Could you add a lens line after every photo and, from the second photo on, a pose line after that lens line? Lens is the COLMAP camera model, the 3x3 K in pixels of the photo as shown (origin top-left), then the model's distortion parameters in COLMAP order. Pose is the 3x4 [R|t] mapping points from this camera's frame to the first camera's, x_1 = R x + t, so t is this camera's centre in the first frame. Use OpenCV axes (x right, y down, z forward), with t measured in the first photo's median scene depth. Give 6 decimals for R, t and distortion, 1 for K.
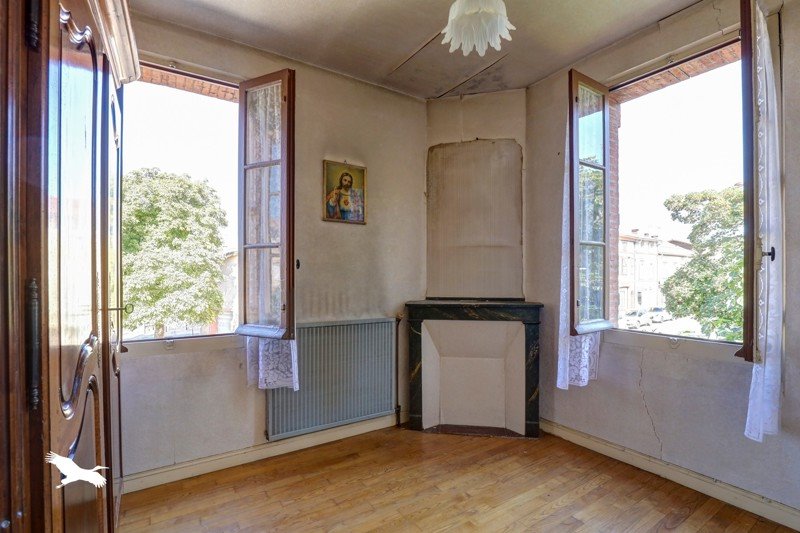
lens RADIAL K [[392.2, 0, 397.1], [0, 392.2, 271.2], [0, 0, 1]] dist [-0.020379, -0.000140]
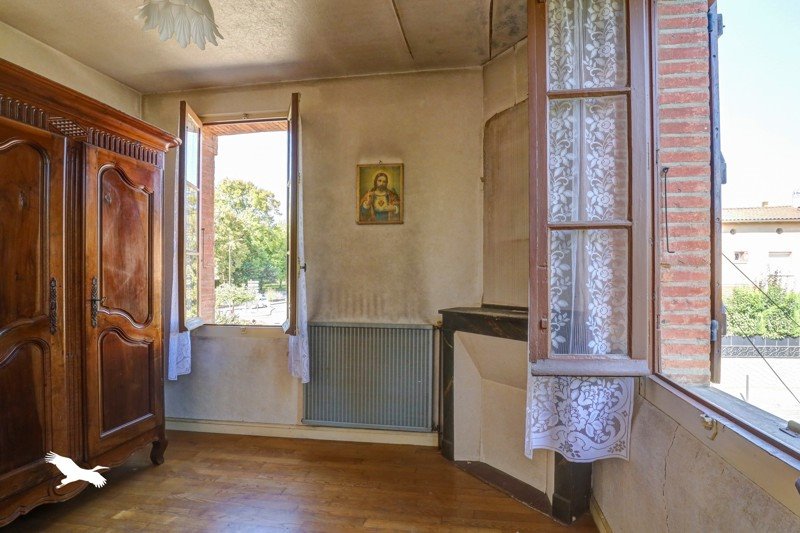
lens RADIAL K [[392.2, 0, 399.8], [0, 392.2, 270.0], [0, 0, 1]] dist [-0.020379, -0.000140]
pose [[0.740457, -0.010111, -0.672027, 0.564364], [0.007755, 0.999949, -0.006500, -0.001596], [0.672058, -0.000399, 0.740498, 0.305247]]
